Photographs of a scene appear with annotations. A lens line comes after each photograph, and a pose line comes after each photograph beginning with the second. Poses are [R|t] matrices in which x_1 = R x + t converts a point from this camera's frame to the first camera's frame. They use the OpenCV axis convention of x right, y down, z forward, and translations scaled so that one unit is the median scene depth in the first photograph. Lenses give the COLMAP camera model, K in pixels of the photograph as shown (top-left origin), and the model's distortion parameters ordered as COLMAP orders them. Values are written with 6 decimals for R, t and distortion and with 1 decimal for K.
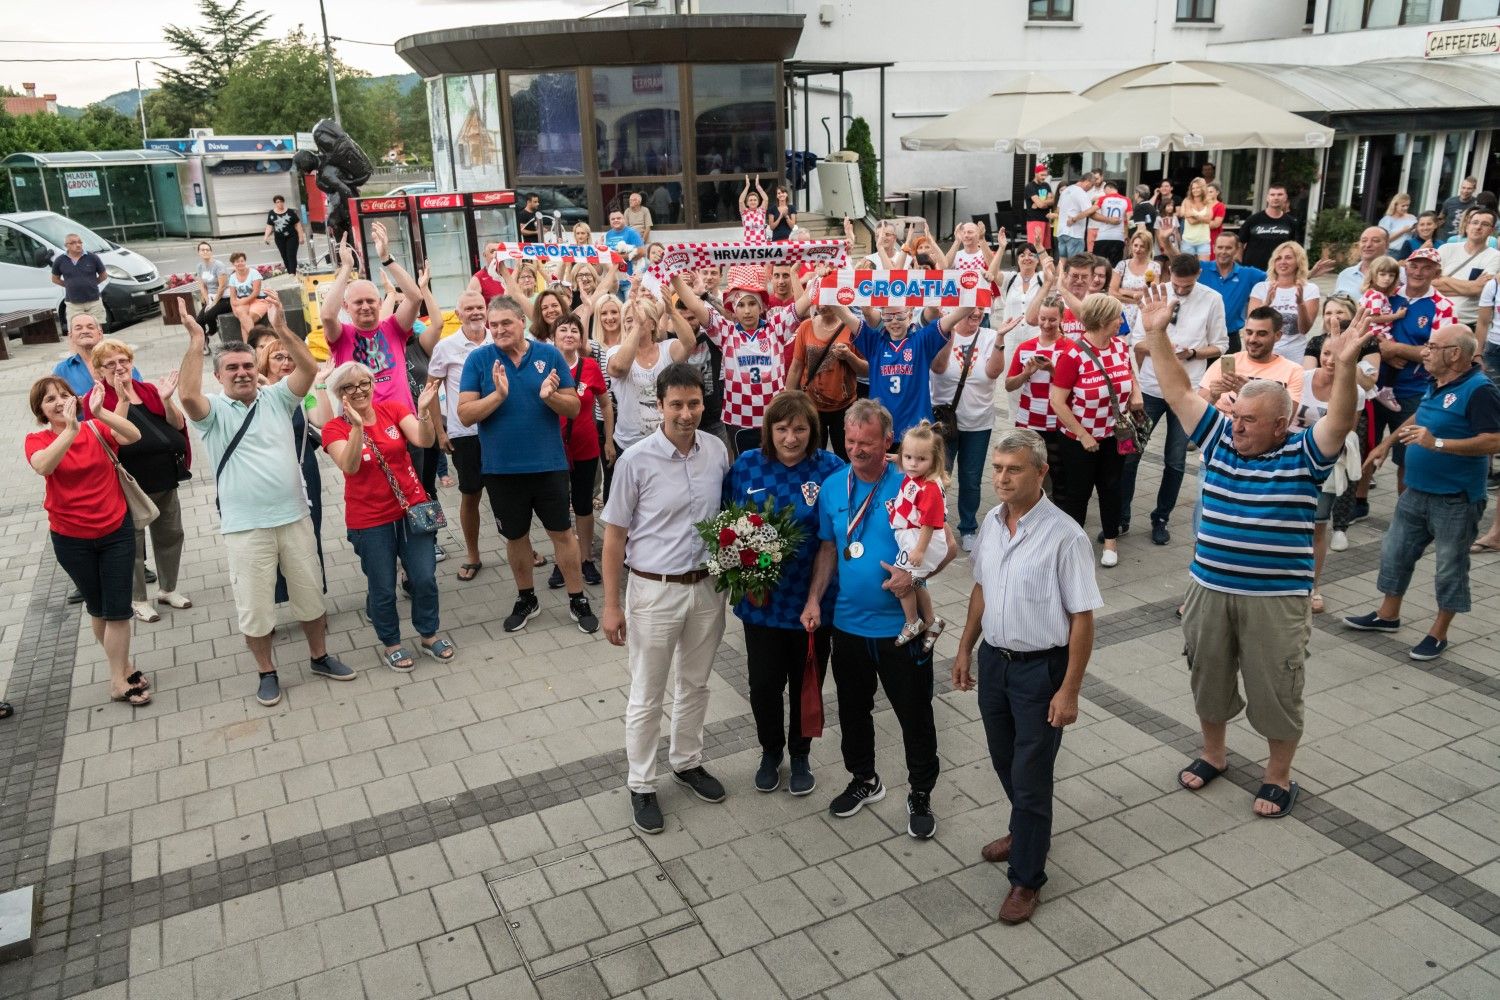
lens RADIAL K [[1156.9, 0, 750.0], [0, 1156.9, 500.0], [0, 0, 1]] dist [0.007410, -0.001261]
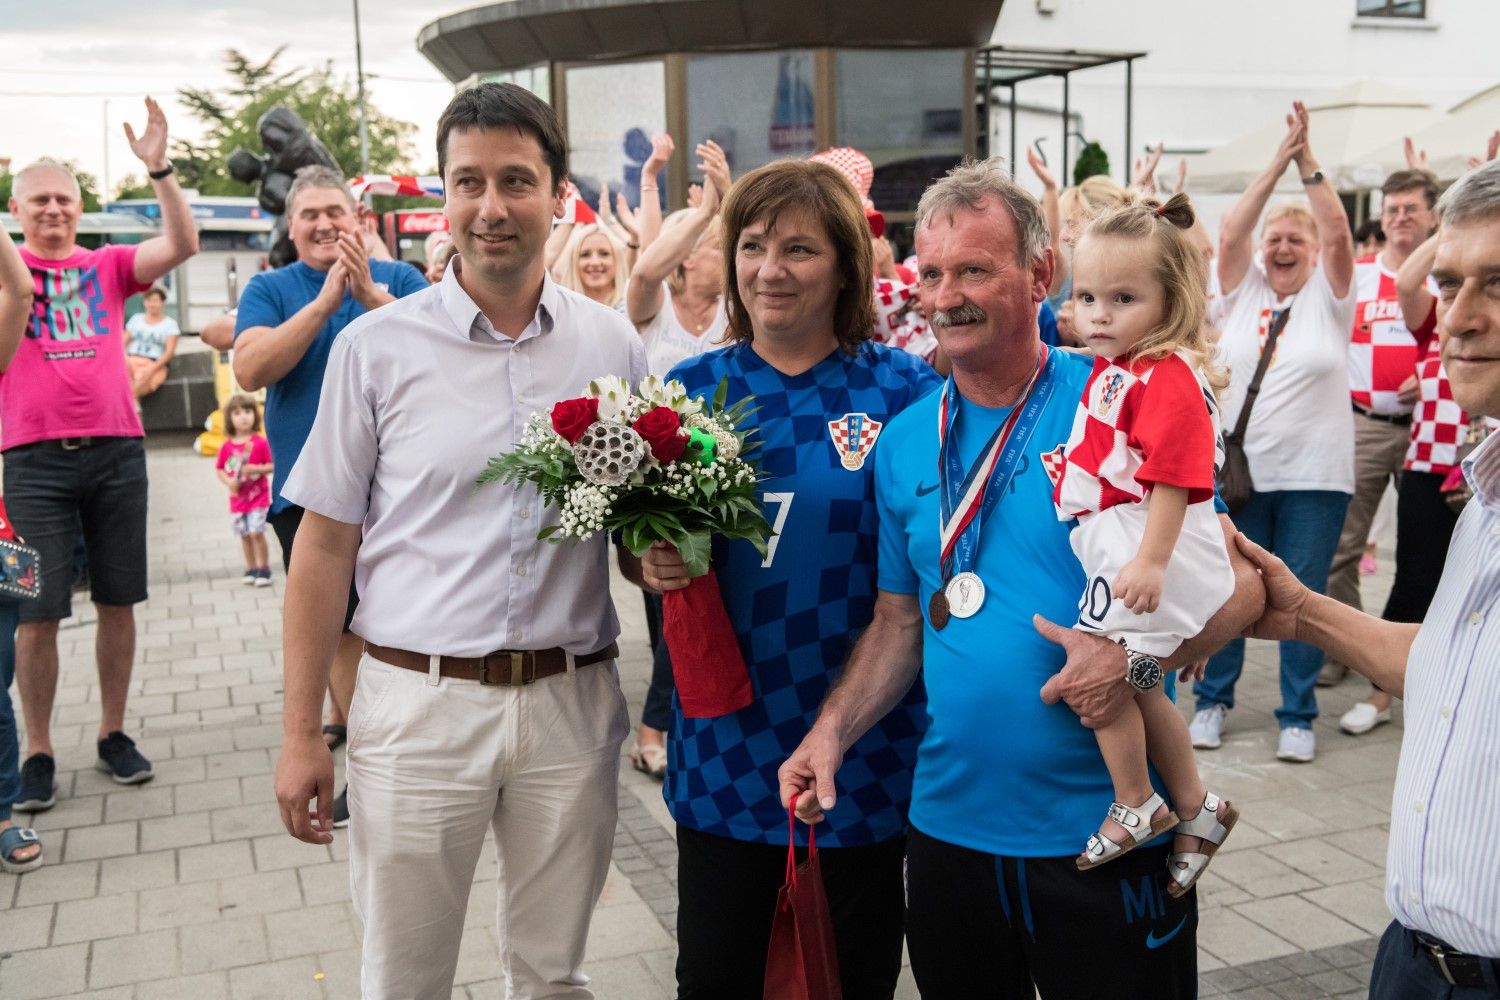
lens RADIAL K [[1641.5, 0, 750.0], [0, 1641.5, 500.0], [0, 0, 1]] dist [-0.006041, 0.000189]
pose [[0.992754, 0.030580, -0.116204, 0.017236], [-0.047828, 0.987728, -0.148679, 0.018914], [0.110231, 0.153160, 0.982034, 0.108090]]
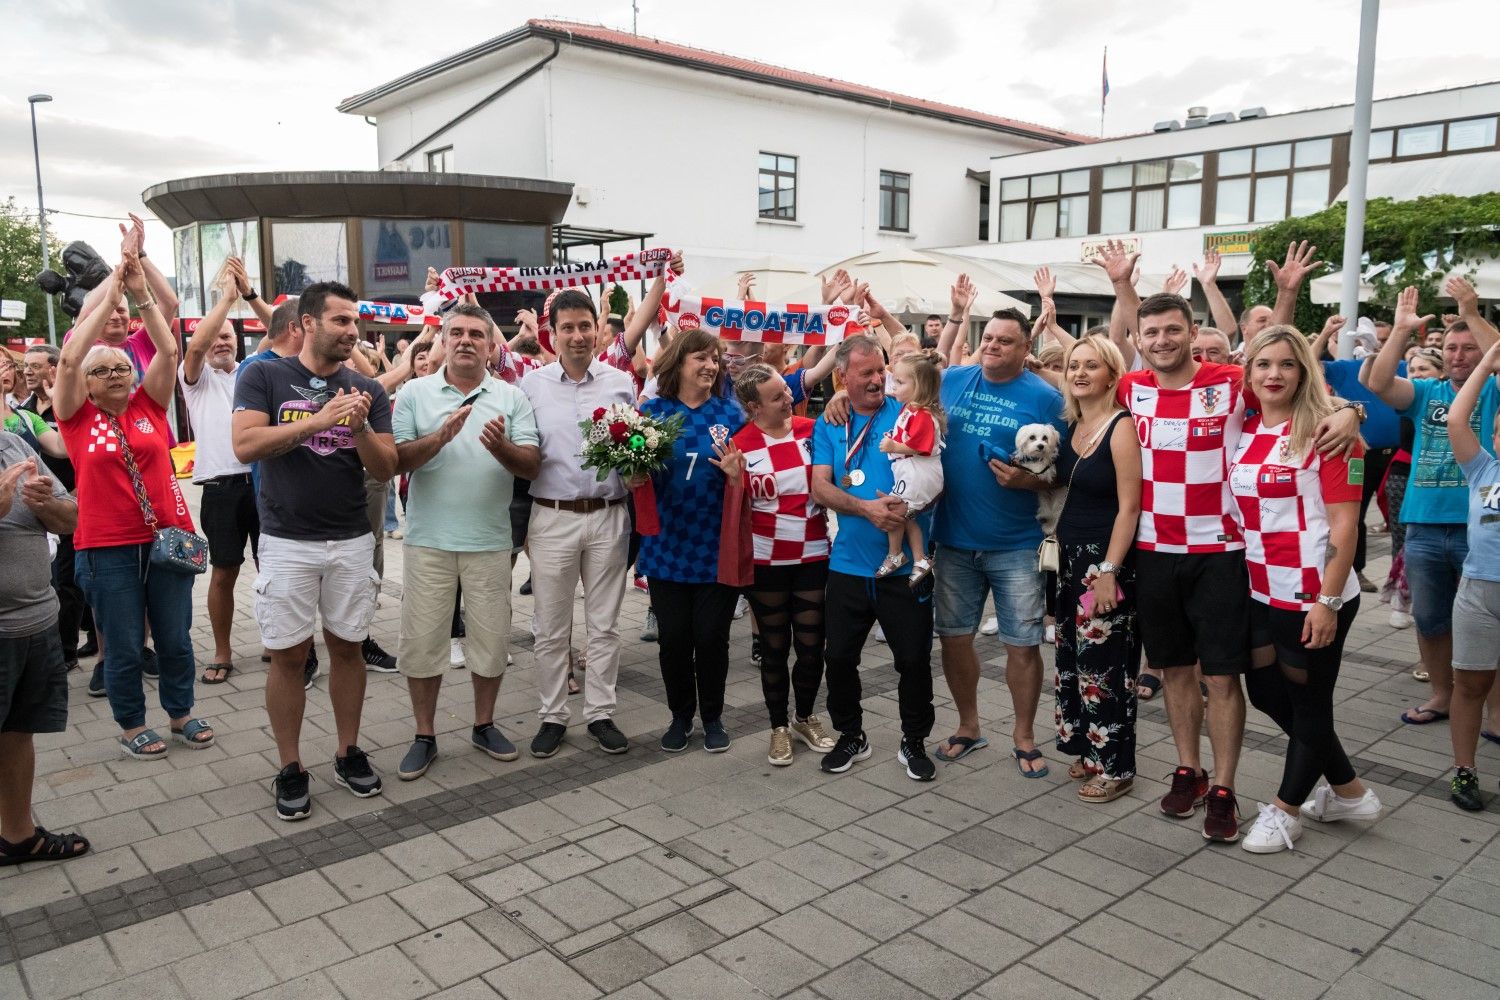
lens RADIAL K [[1103.2, 0, 750.0], [0, 1103.2, 500.0], [0, 0, 1]] dist [-0.002276, -0.004614]
pose [[0.968183, -0.002443, 0.250233, -0.047729], [0.045270, 0.985164, -0.165538, 0.043581], [-0.246116, 0.171599, 0.953929, 0.033893]]
